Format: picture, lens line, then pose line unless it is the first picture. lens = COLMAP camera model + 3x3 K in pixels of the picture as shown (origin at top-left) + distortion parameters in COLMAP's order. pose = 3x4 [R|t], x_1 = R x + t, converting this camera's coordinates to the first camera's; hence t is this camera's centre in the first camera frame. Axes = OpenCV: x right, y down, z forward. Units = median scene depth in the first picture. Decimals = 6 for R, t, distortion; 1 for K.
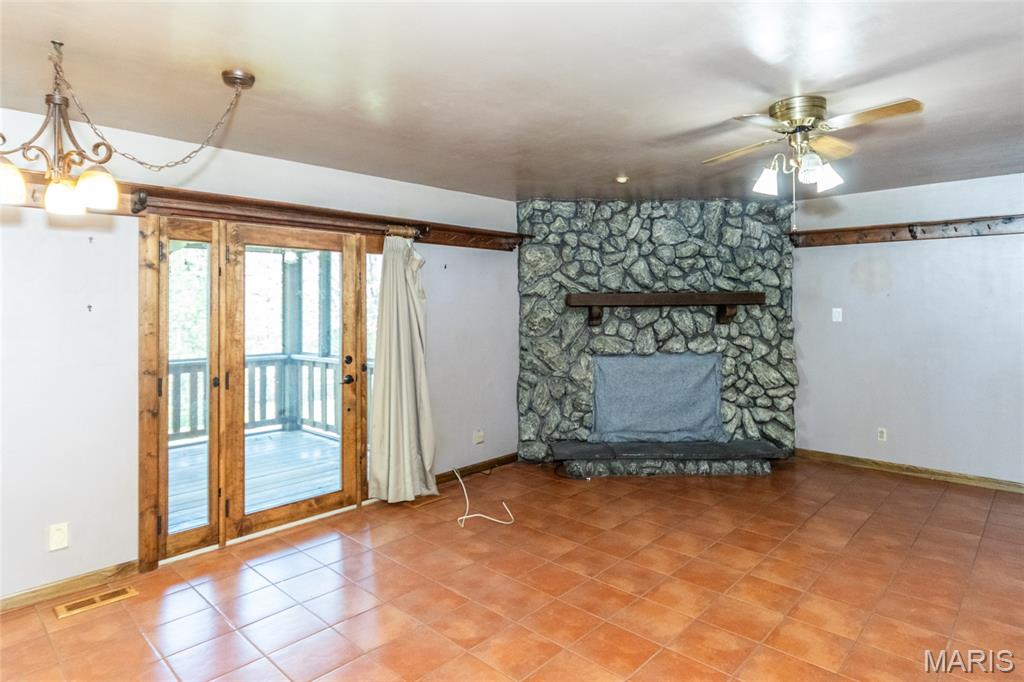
lens RADIAL K [[565.4, 0, 503.0], [0, 565.4, 299.7], [0, 0, 1]] dist [-0.008641, -0.006653]
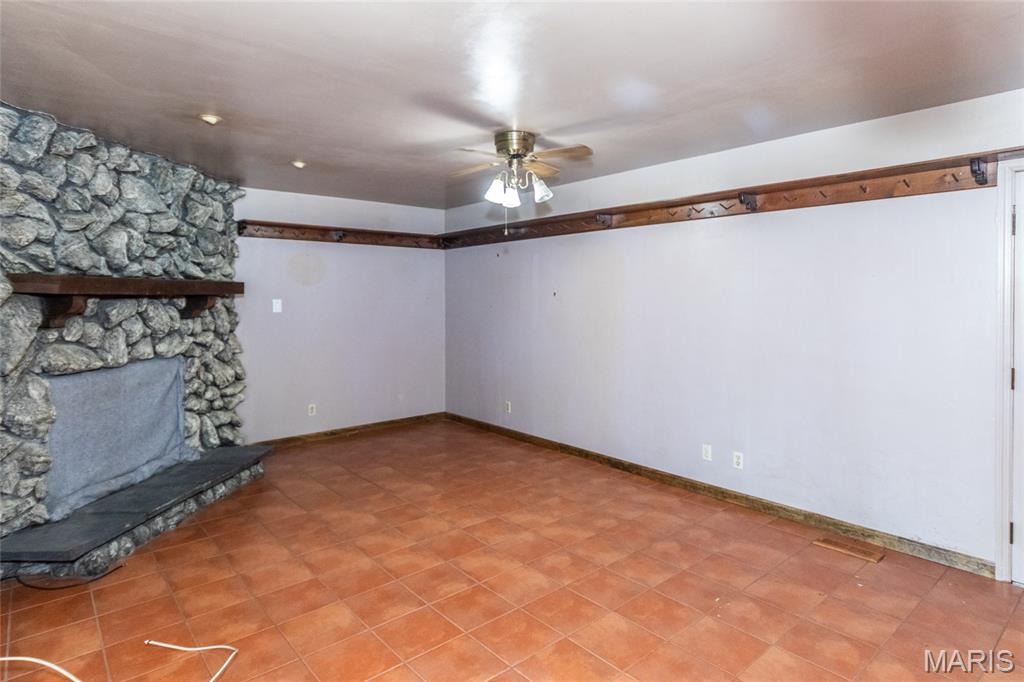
lens RADIAL K [[565.4, 0, 513.5], [0, 565.4, 311.4], [0, 0, 1]] dist [-0.008641, -0.006653]
pose [[0.090886, -0.020058, 0.995659, -0.392067], [-0.001983, 0.999792, 0.020323, 0.014690], [-0.995859, -0.003821, 0.090827, 0.455487]]
